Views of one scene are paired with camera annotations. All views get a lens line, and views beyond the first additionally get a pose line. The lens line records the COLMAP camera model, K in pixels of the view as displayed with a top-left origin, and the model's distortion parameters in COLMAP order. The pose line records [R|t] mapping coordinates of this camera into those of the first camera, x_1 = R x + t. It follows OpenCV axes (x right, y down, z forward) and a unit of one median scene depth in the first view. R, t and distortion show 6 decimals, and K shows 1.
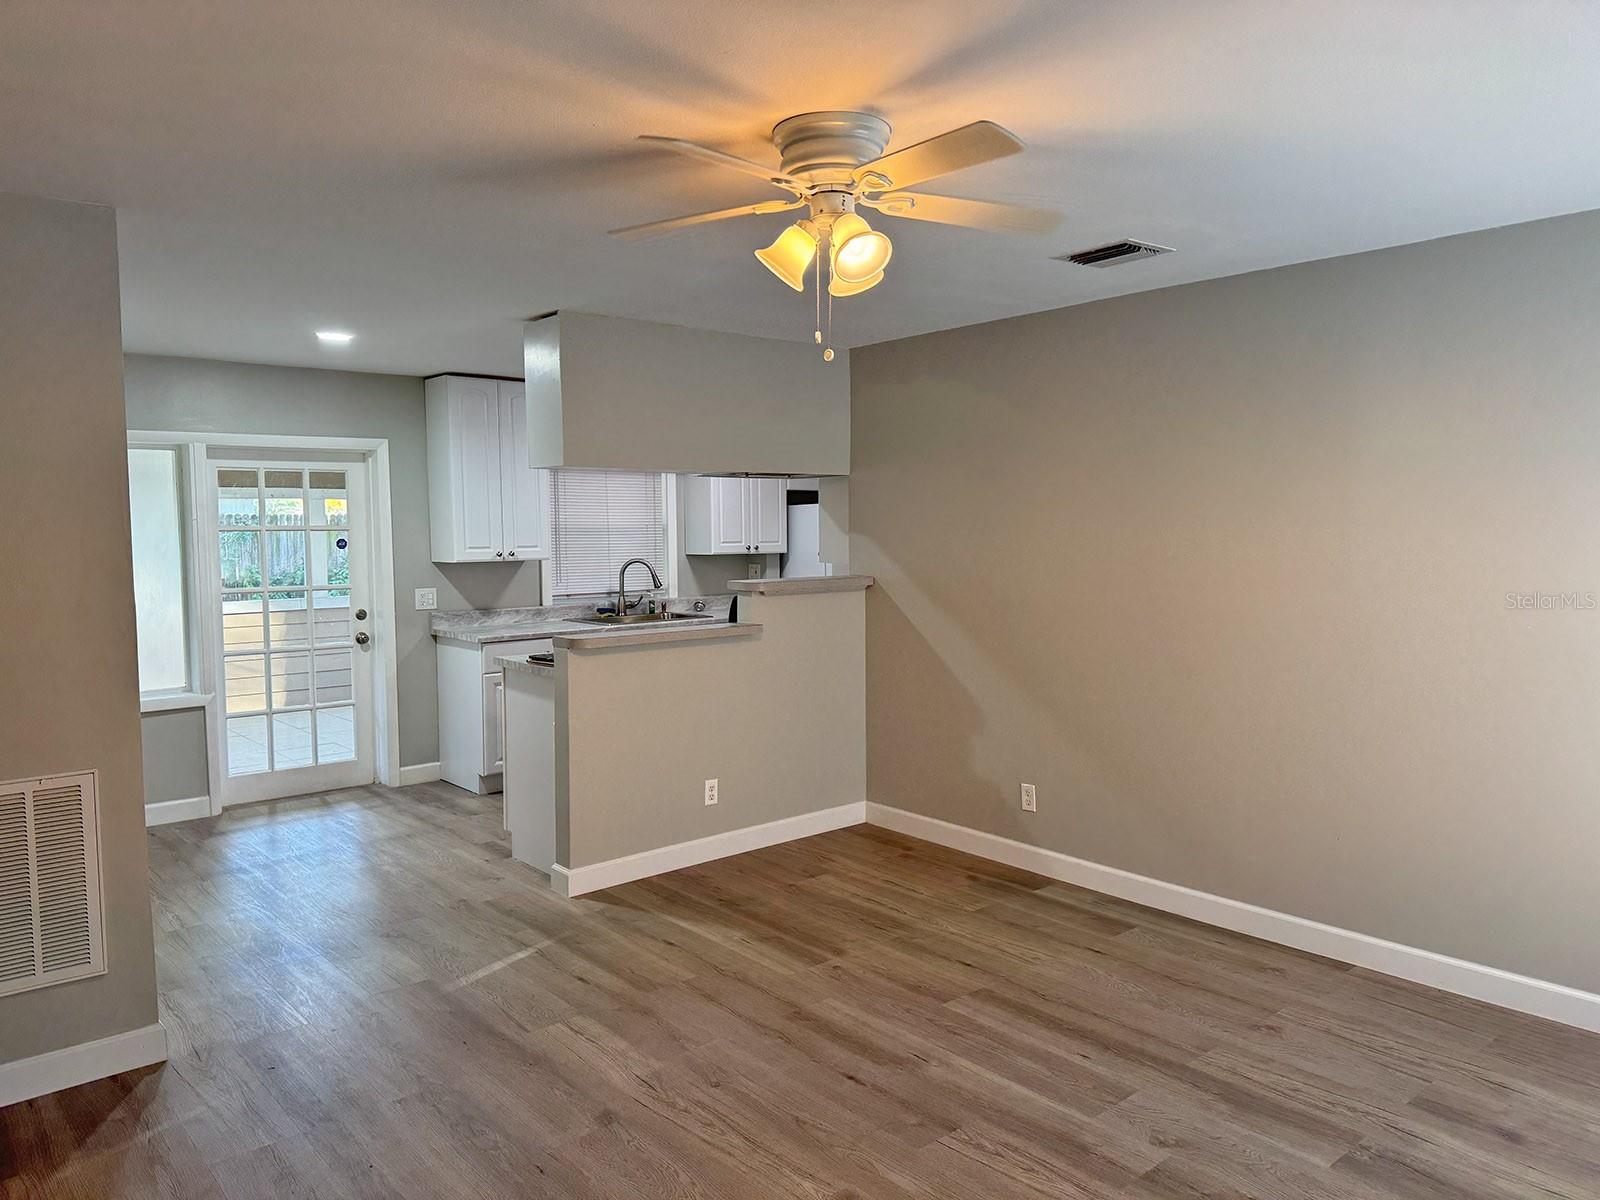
lens RADIAL K [[1131.0, 0, 797.6], [0, 1131.0, 602.8], [0, 0, 1]] dist [-0.041014, -0.005004]
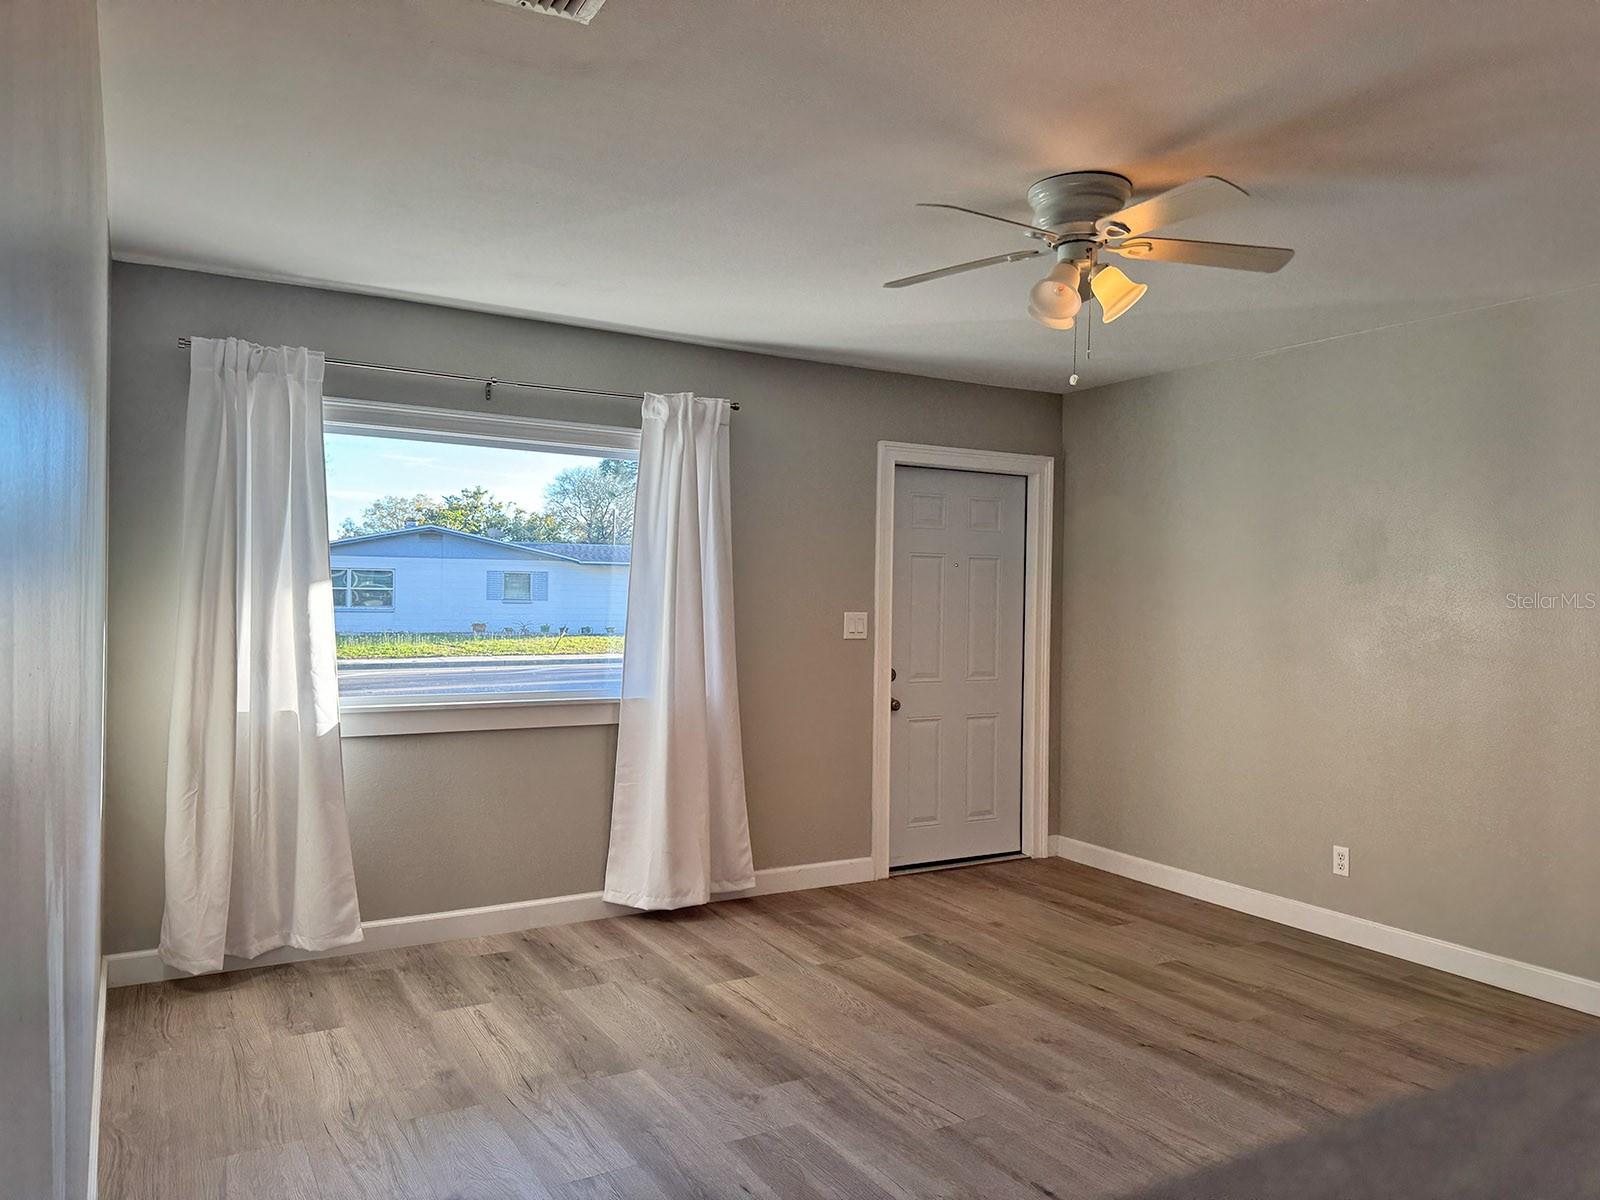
lens RADIAL K [[1131.0, 0, 801.5], [0, 1131.0, 601.6], [0, 0, 1]] dist [-0.041014, -0.005004]
pose [[-0.985493, -0.000522, 0.169718, 0.053181], [0.010371, 0.997941, 0.063291, -0.033424], [-0.169402, 0.064133, -0.983458, 1.086962]]
